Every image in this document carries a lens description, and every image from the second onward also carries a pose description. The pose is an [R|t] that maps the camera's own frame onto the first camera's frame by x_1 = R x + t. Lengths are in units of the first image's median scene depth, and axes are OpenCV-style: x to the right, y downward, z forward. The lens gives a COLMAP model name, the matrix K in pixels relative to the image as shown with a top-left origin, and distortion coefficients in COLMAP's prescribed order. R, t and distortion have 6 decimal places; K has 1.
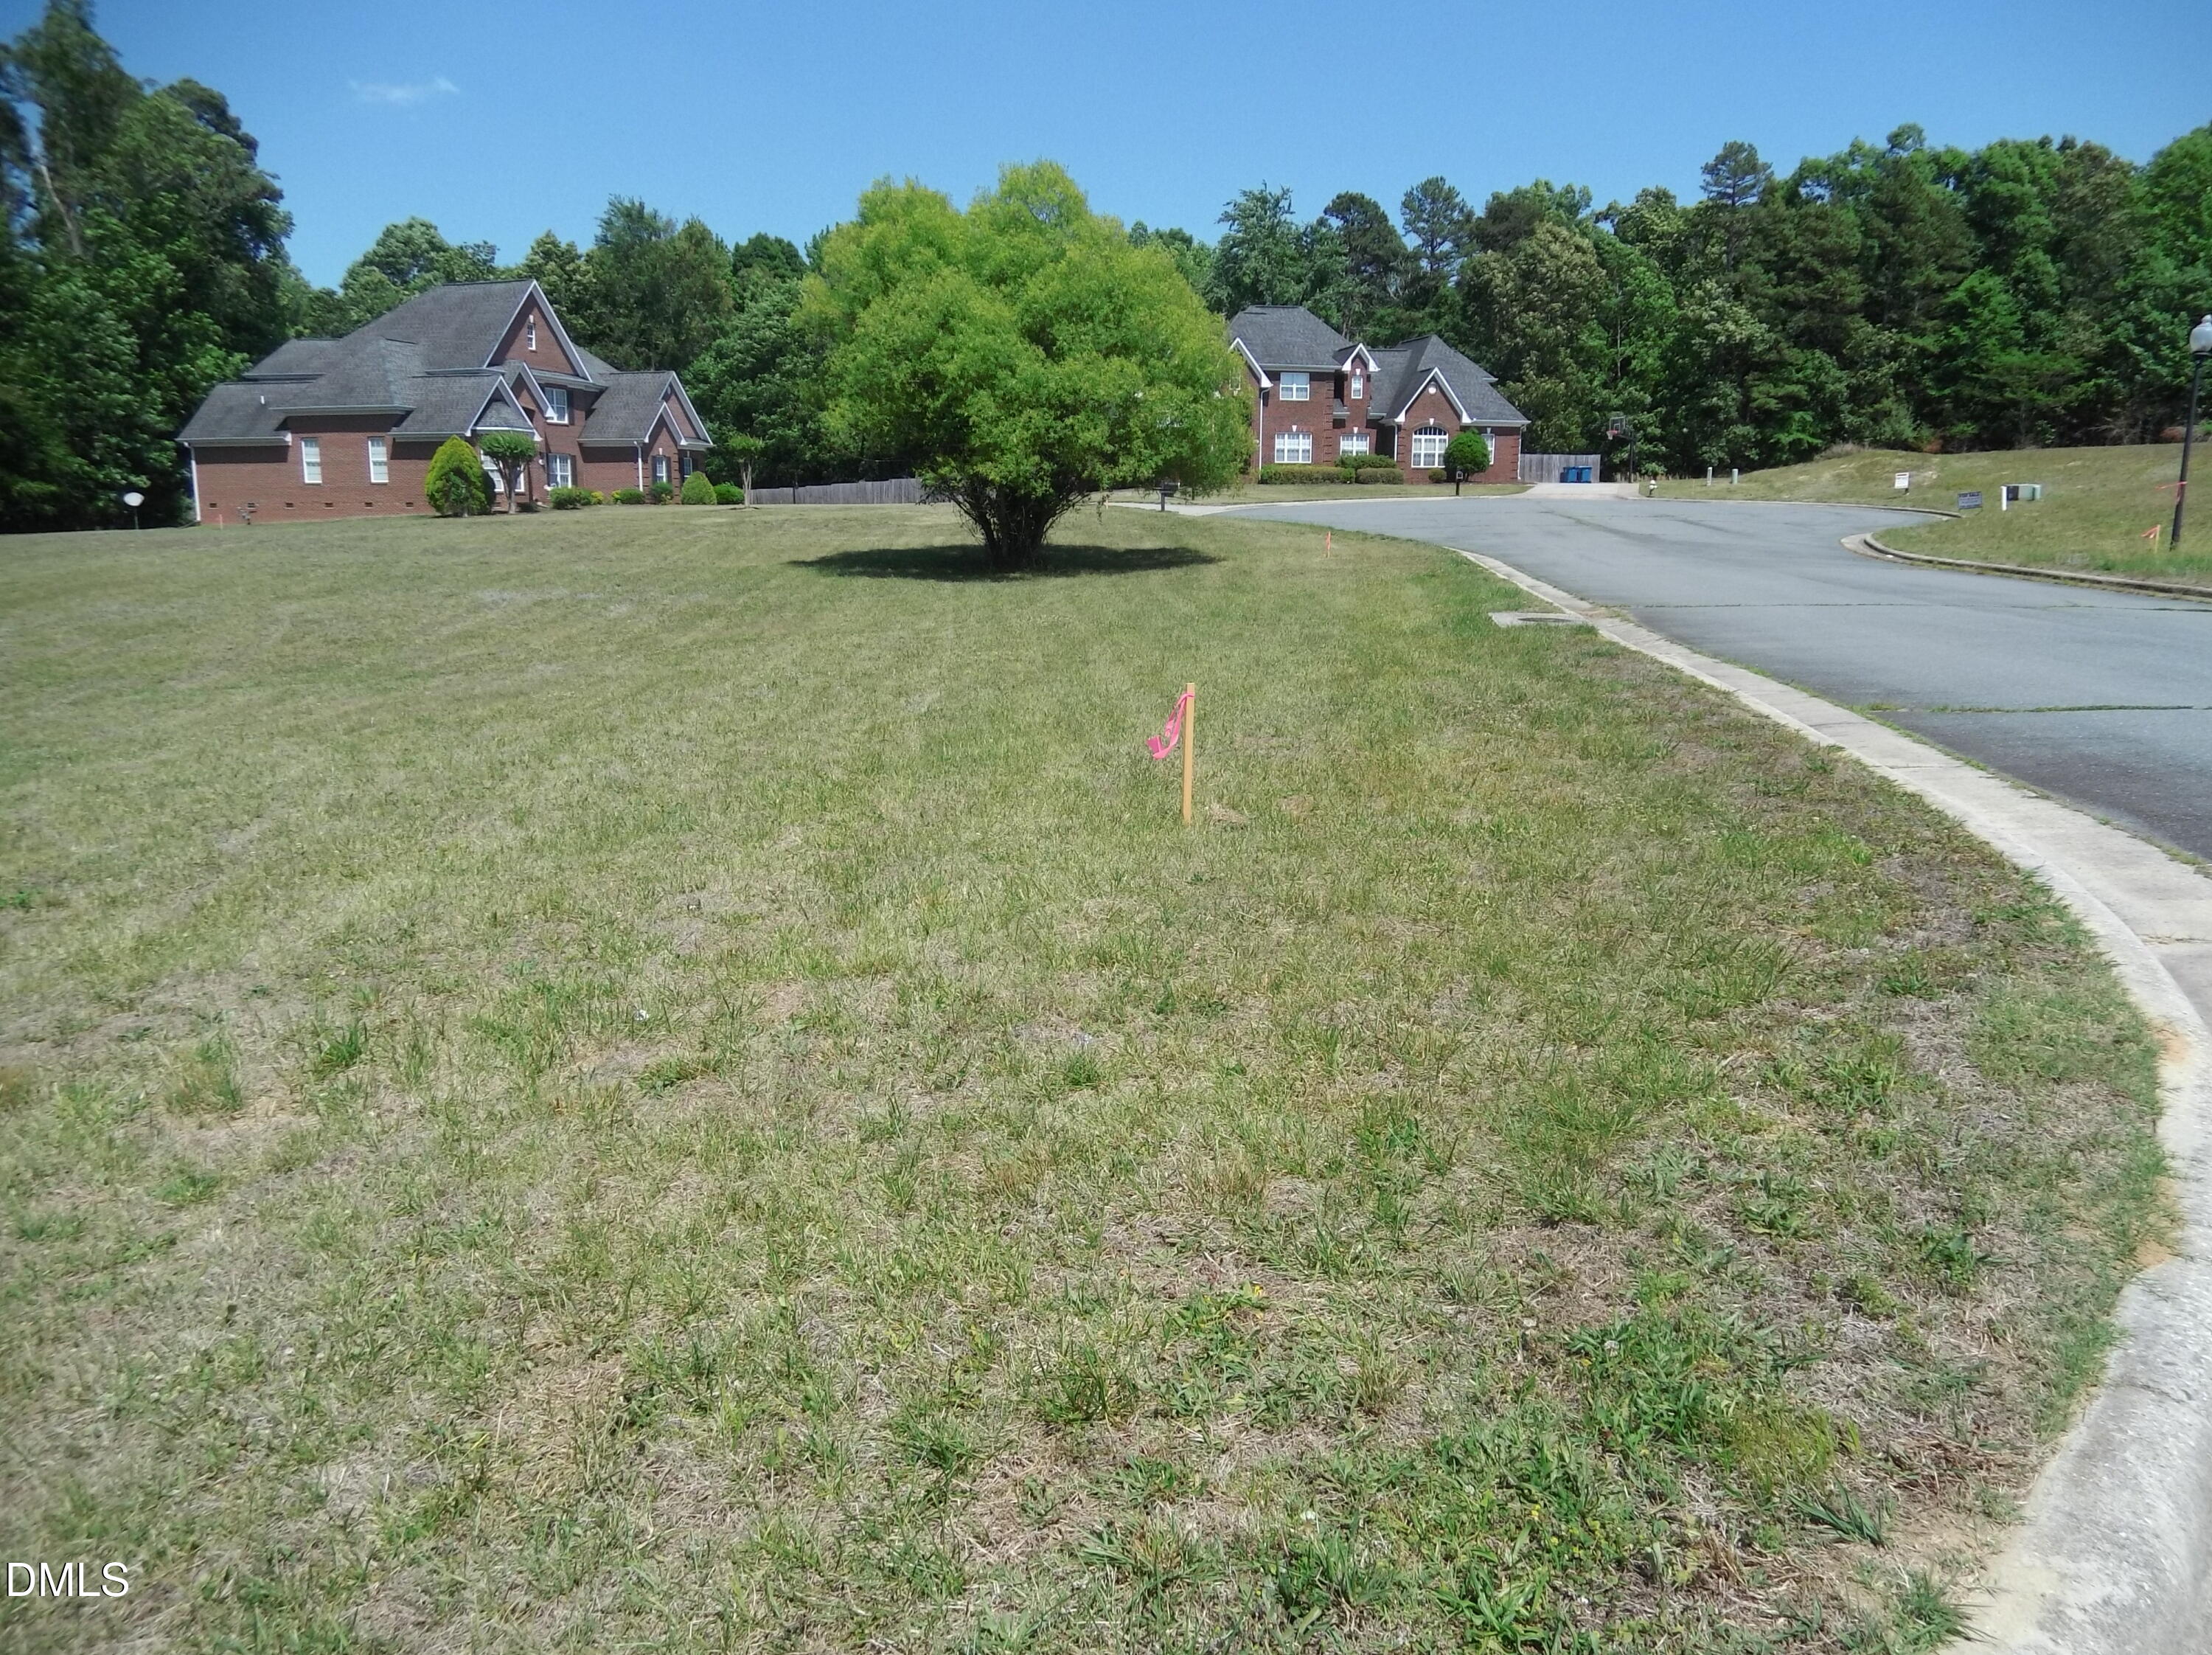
lens RADIAL K [[1637.4, 0, 1043.1], [0, 1637.4, 819.0], [0, 0, 1]] dist [-0.013371, 0.030029]
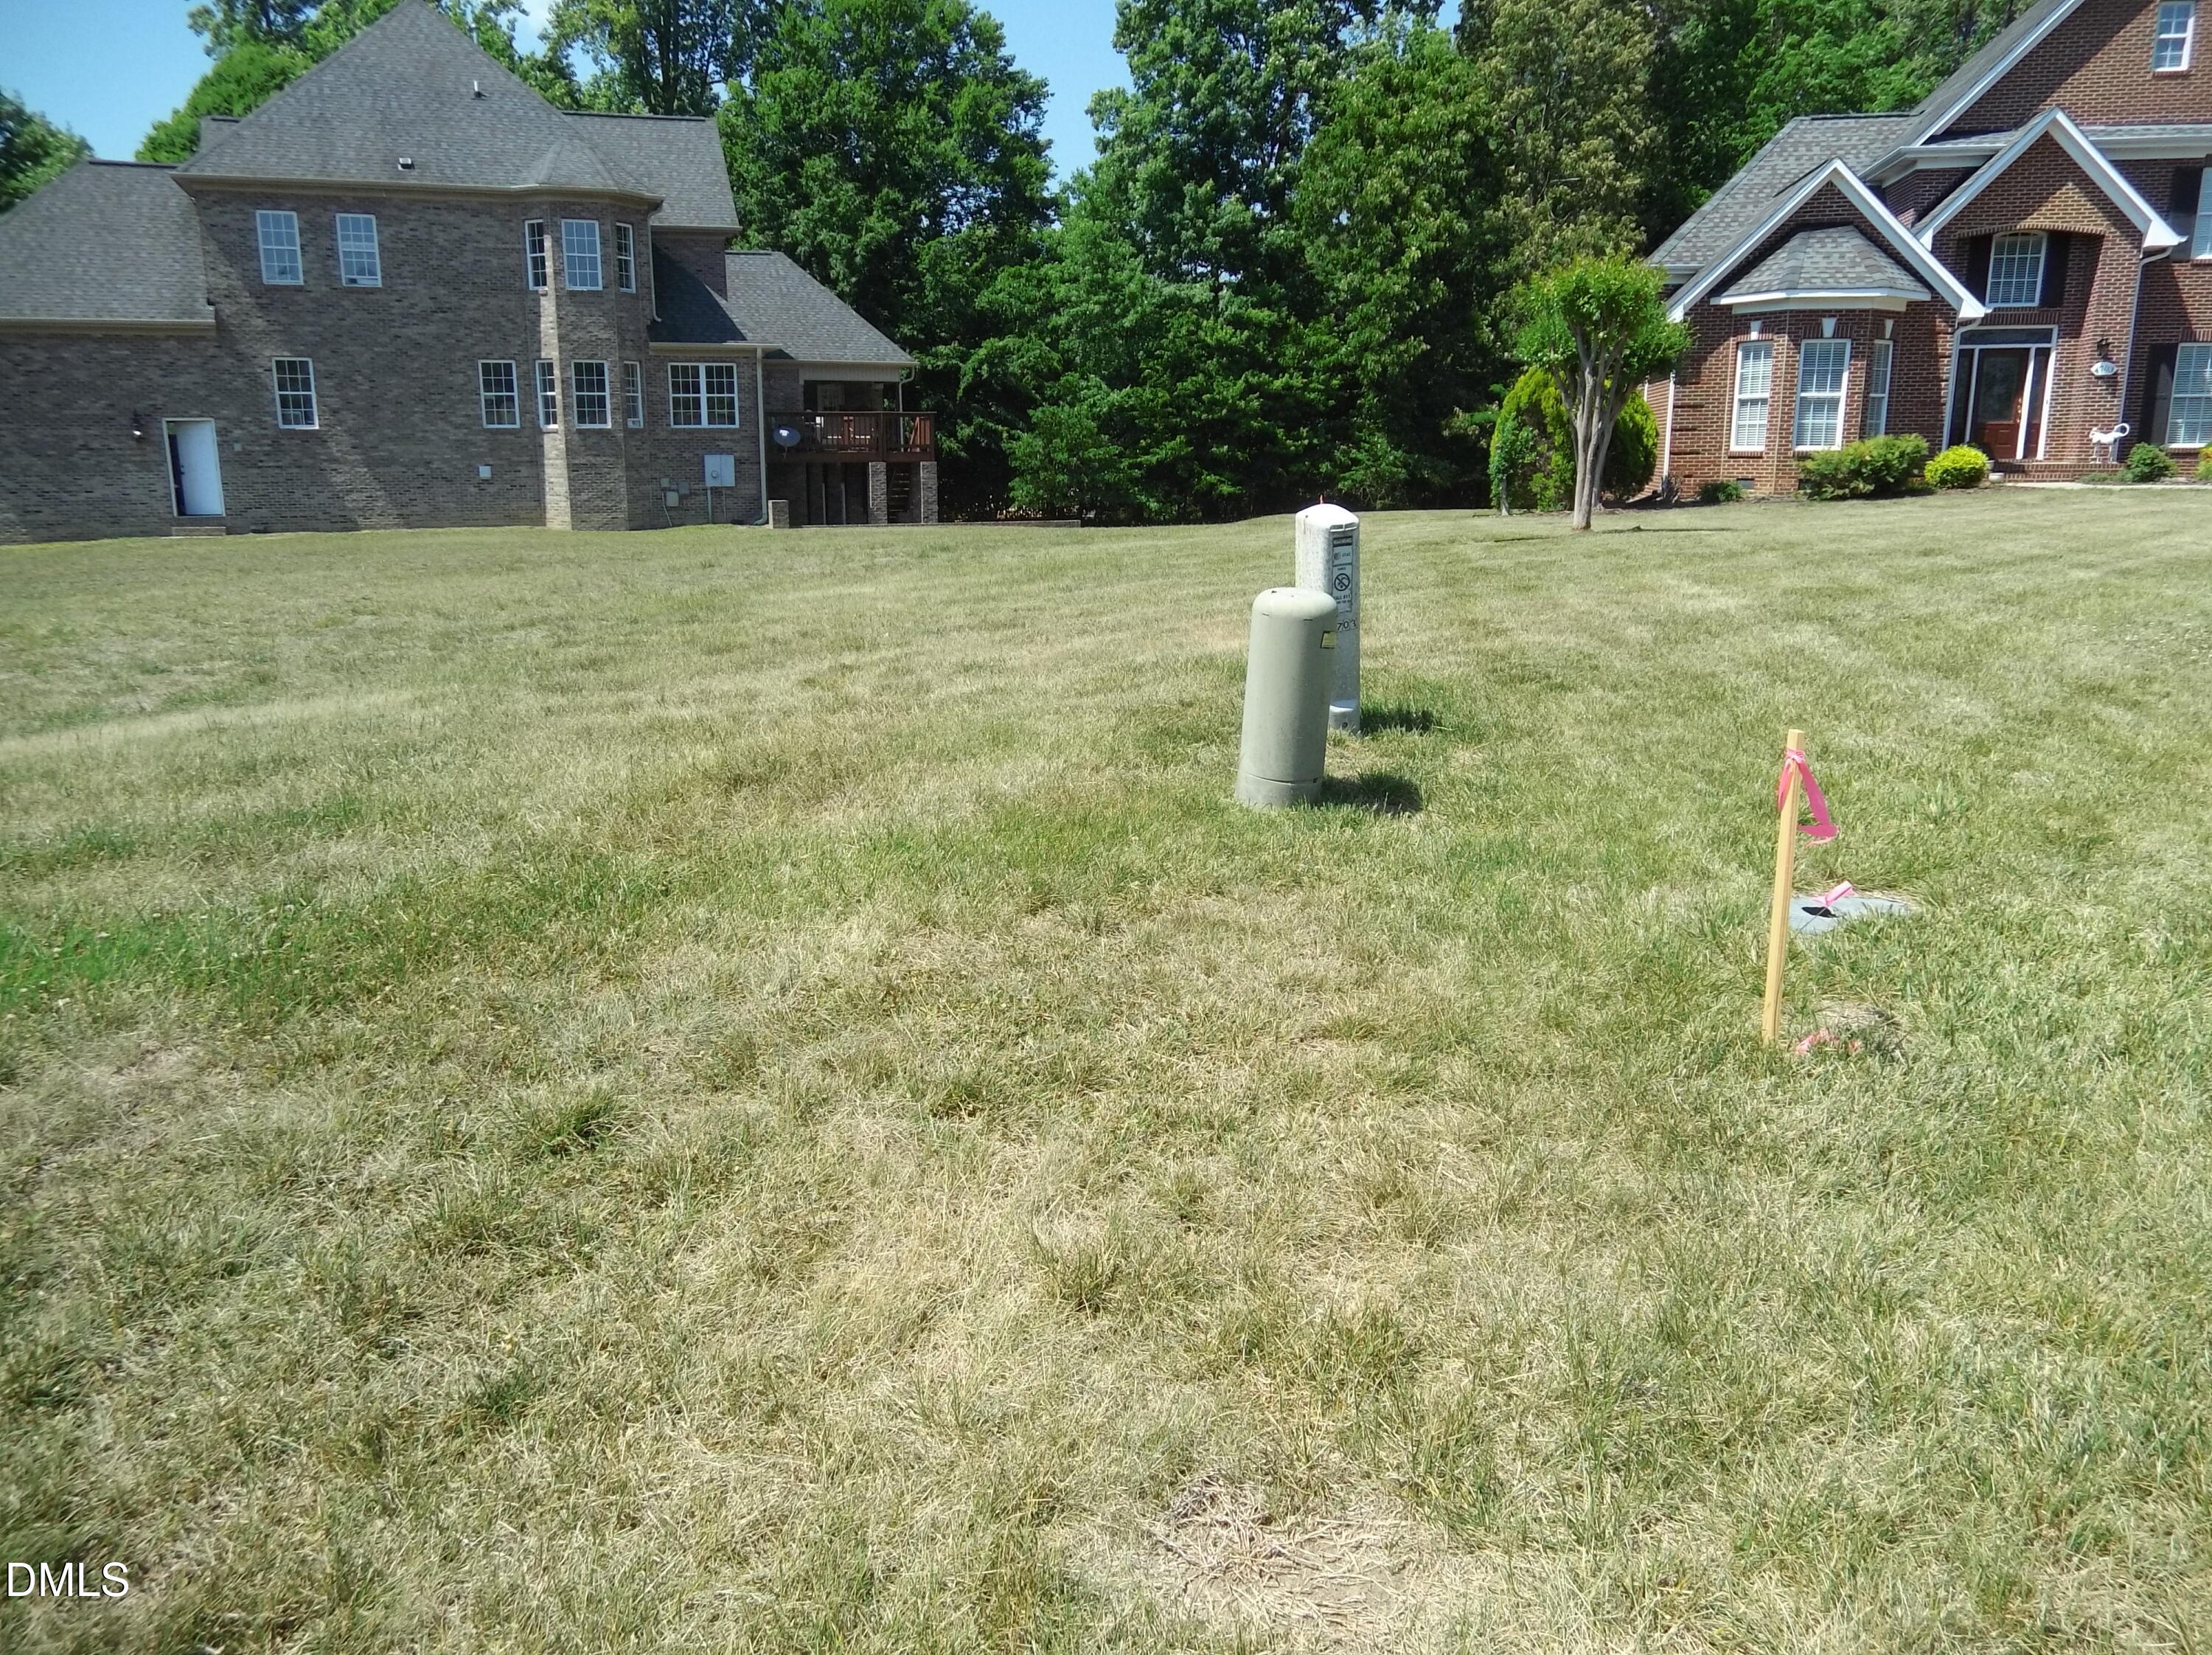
lens RADIAL K [[1623.2, 0, 1106.0], [0, 1623.2, 827.5], [0, 0, 1]] dist [-0.000247, -0.000920]
pose [[0.142599, 0.225153, -0.963832, 0.059685], [-0.175091, 0.964164, 0.199326, -0.150917], [0.974171, 0.140335, 0.176911, 0.728440]]
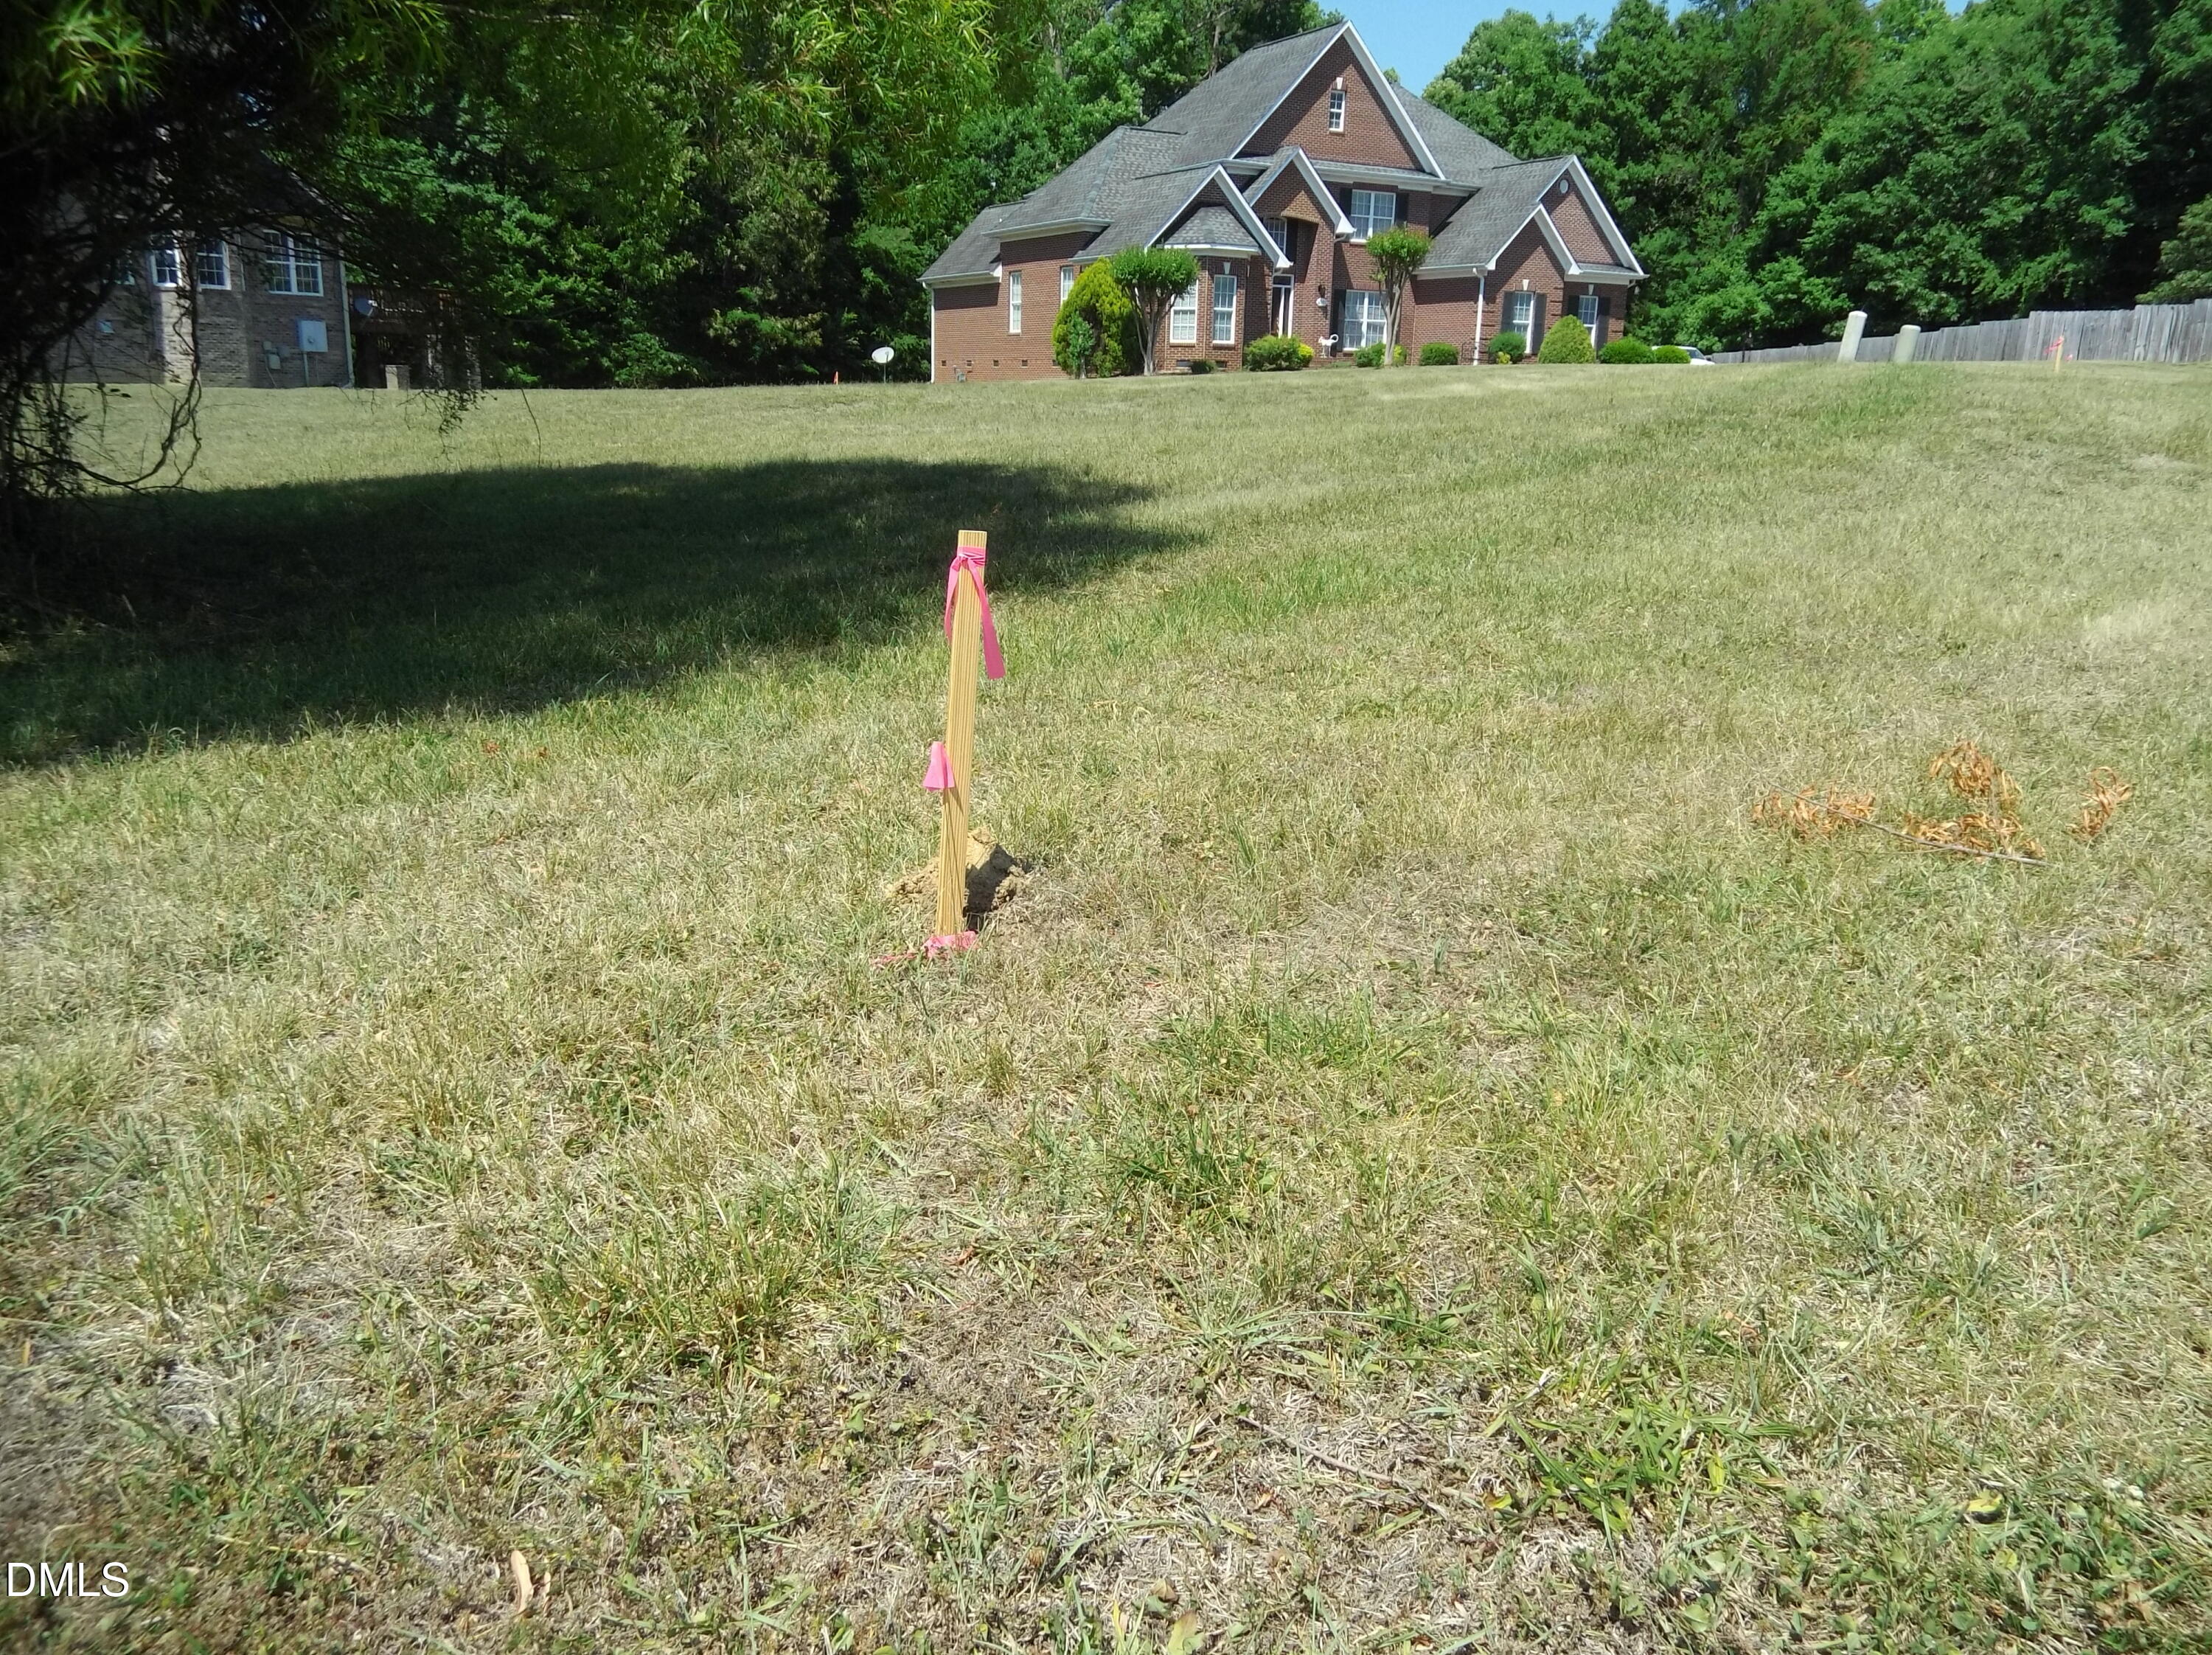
lens RADIAL K [[1497.6, 0, 1106.0], [0, 1497.6, 827.5], [0, 0, 1]] dist [0.006445, 0.002300]
pose [[0.722101, 0.211345, -0.658713, 0.090716], [-0.144221, 0.977259, 0.155449, -0.089468], [0.676587, -0.017250, 0.736161, 0.481746]]
